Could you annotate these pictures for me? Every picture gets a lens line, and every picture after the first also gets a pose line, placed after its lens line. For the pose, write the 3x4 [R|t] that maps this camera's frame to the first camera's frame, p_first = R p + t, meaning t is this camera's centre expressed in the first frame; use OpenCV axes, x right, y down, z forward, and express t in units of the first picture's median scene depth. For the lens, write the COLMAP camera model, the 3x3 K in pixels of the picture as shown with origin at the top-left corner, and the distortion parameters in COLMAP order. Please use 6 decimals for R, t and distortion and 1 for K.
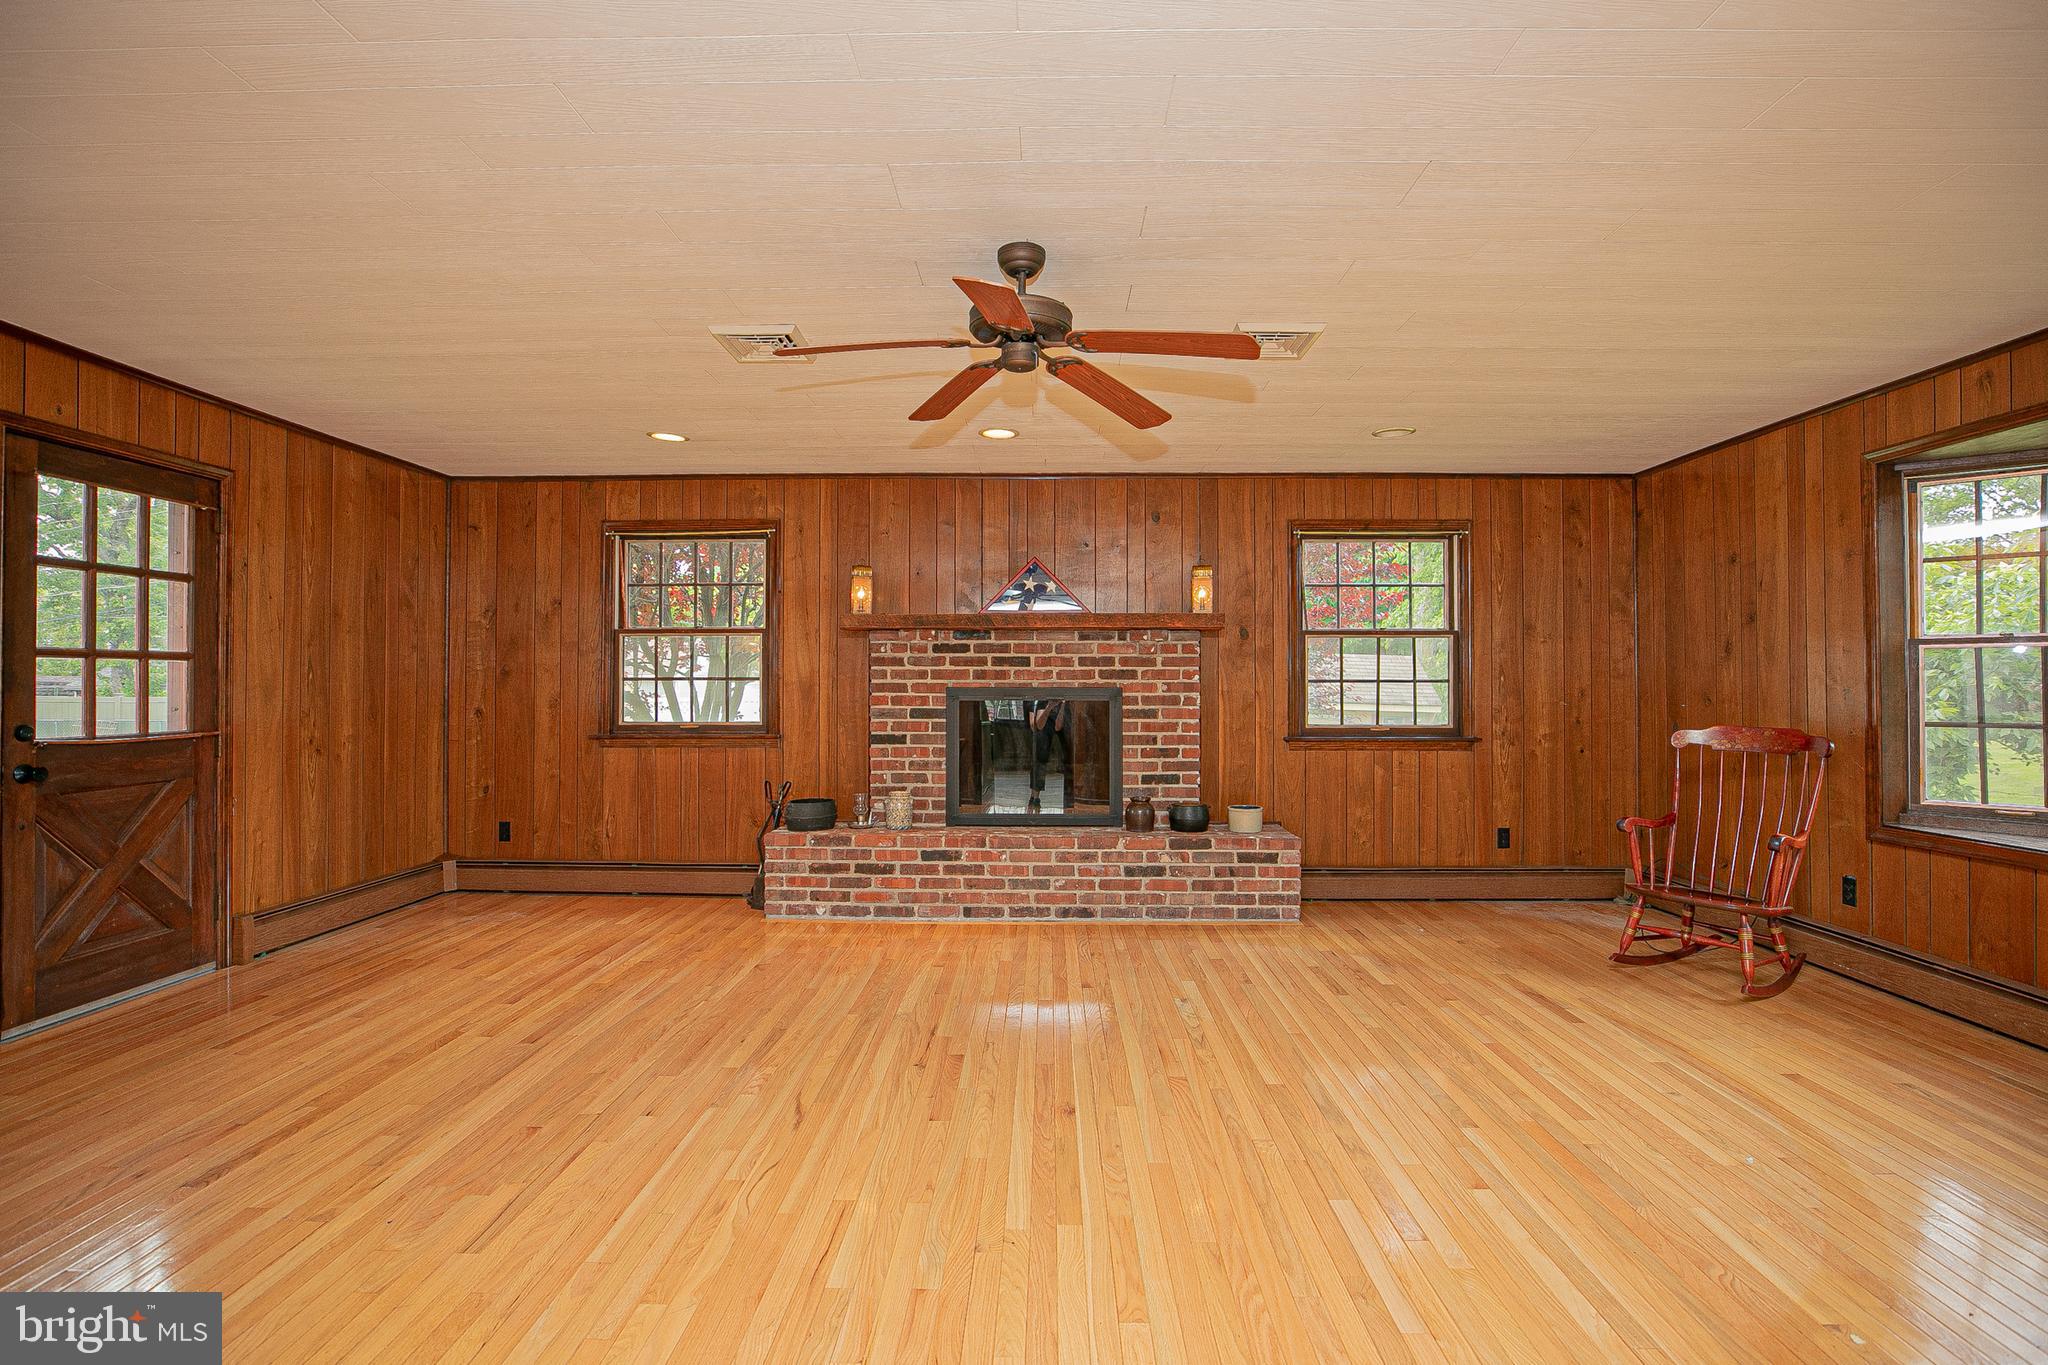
lens RADIAL K [[958.9, 0, 1025.6], [0, 958.9, 676.6], [0, 0, 1]] dist [-0.045323, 0.016841]
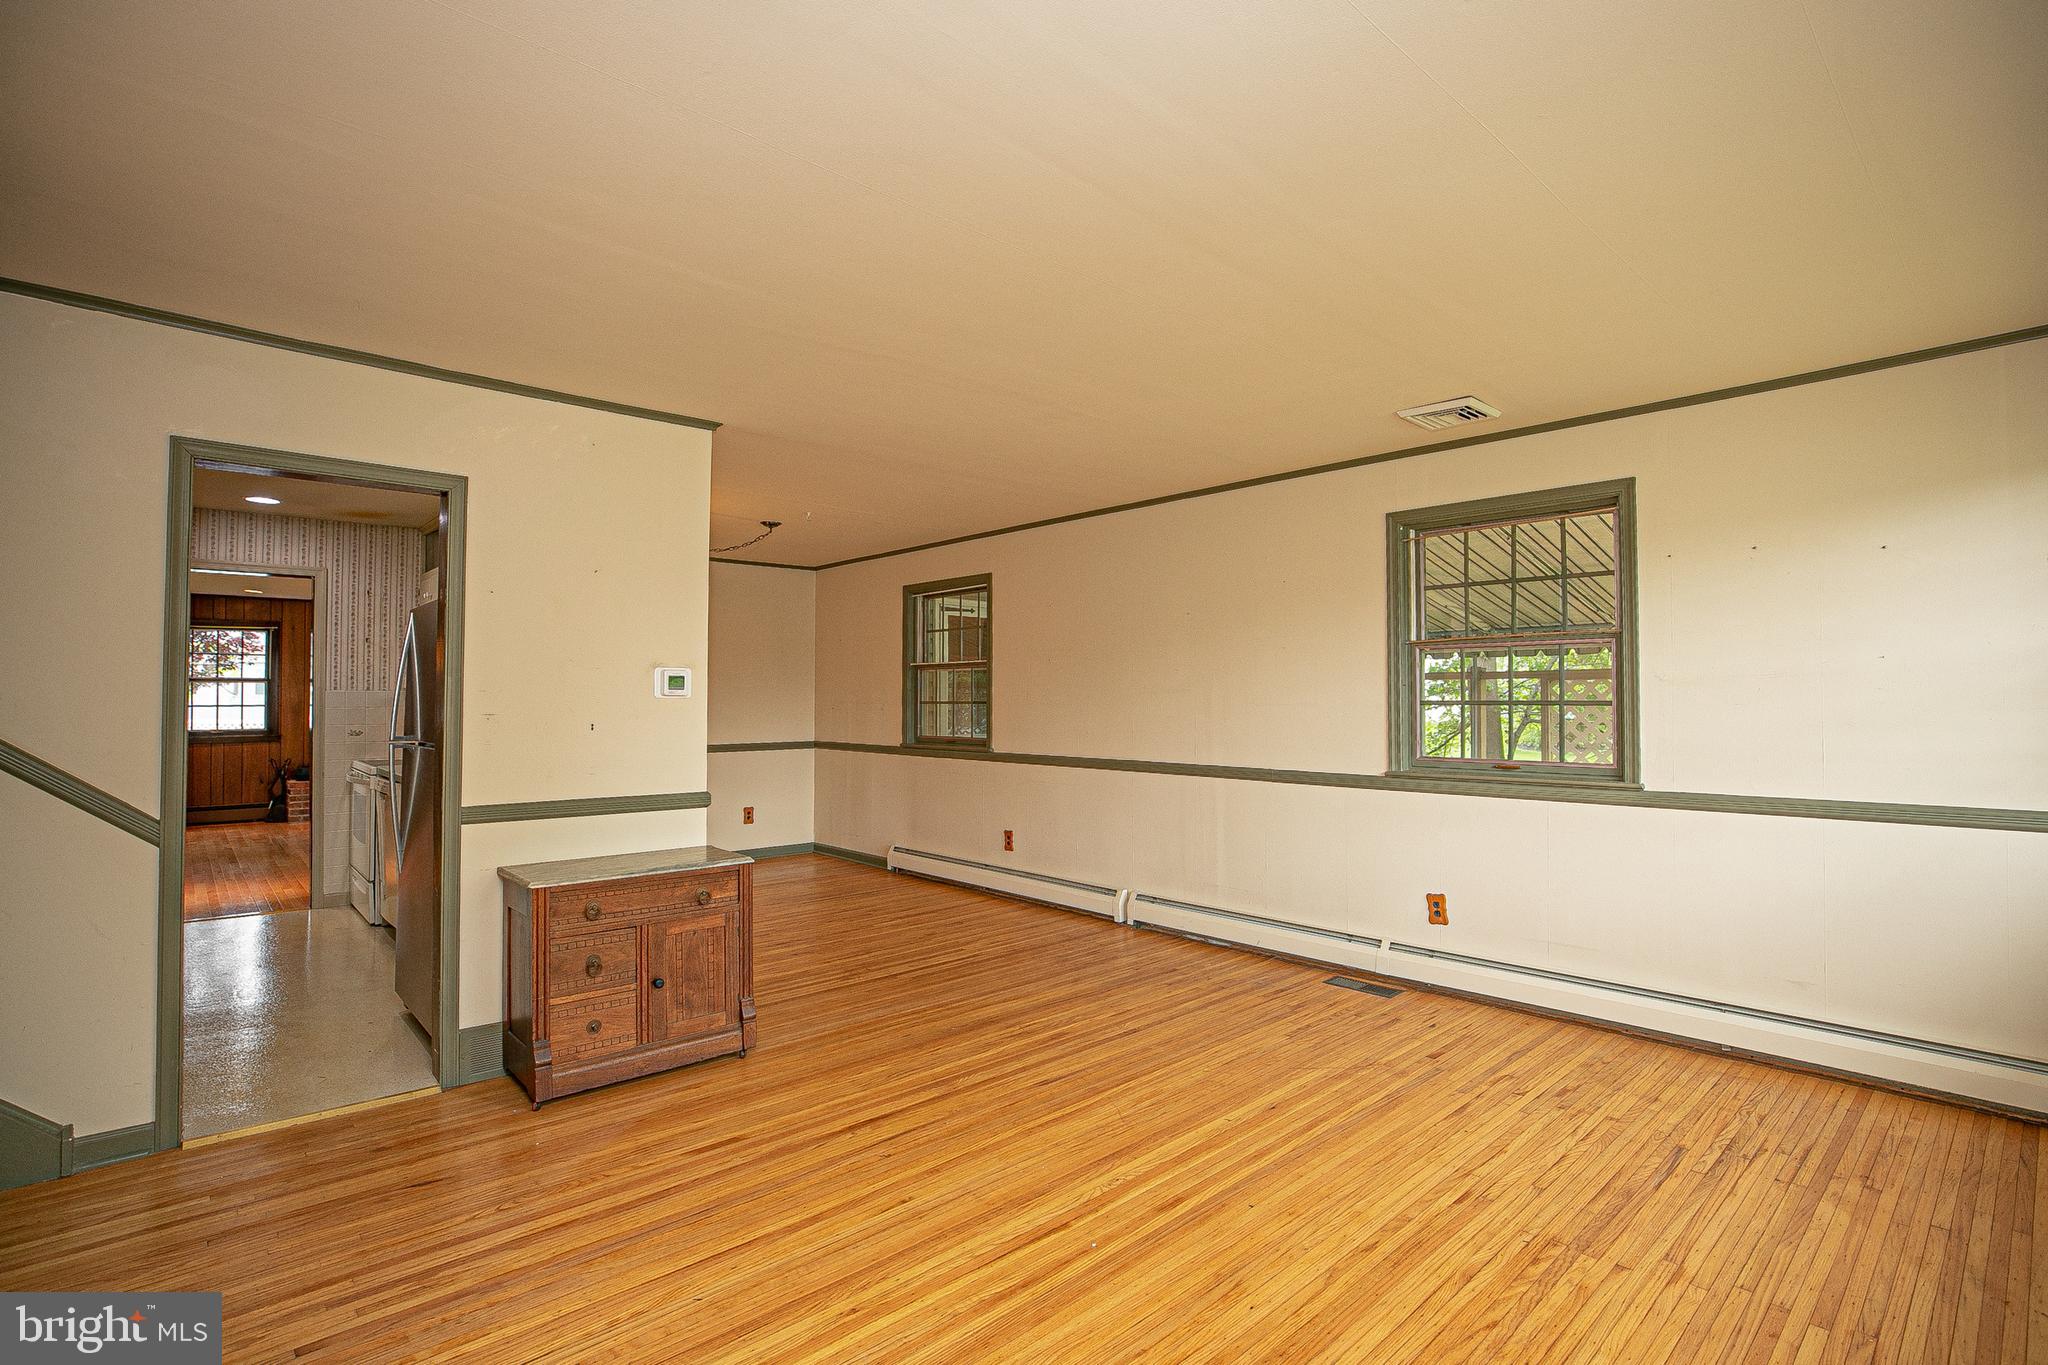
lens RADIAL K [[958.9, 0, 1025.6], [0, 958.9, 676.6], [0, 0, 1]] dist [-0.045323, 0.016841]
pose [[0.722870, 0.013873, 0.690845, -0.513169], [-0.004233, 0.999869, -0.015648, -0.035183], [-0.690971, 0.008387, 0.722834, -1.496702]]
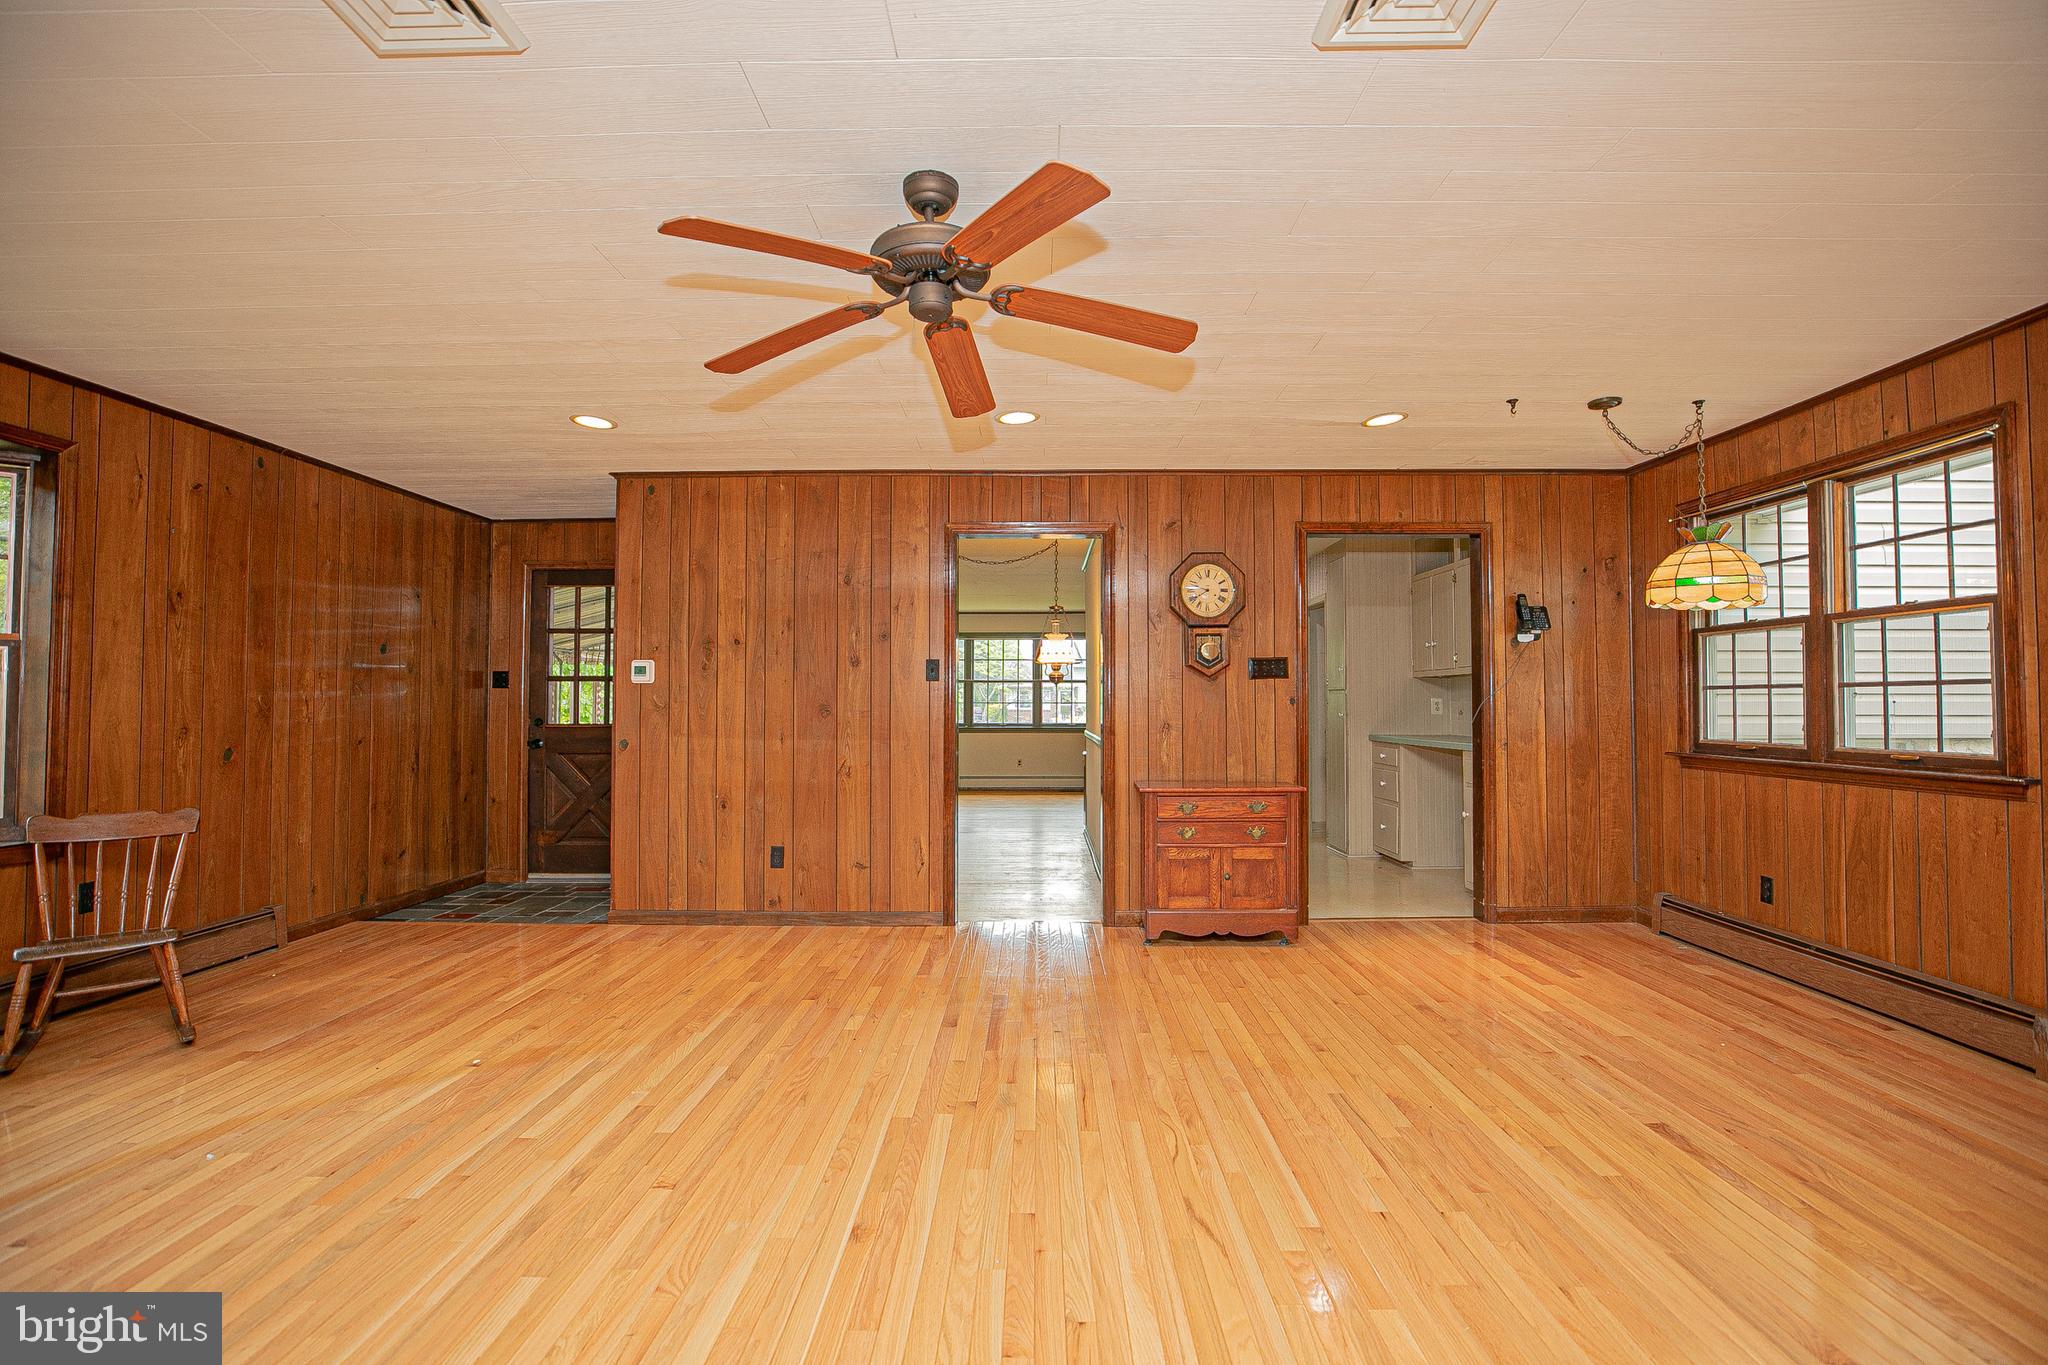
lens RADIAL K [[933.0, 0, 1025.7], [0, 933.0, 676.4], [0, 0, 1]] dist [-0.043765, 0.015303]
pose [[-0.999958, -0.003518, -0.008505, -0.044275], [-0.003162, 0.999132, -0.041543, 0.018188], [0.008644, -0.041515, -0.999101, 0.947097]]
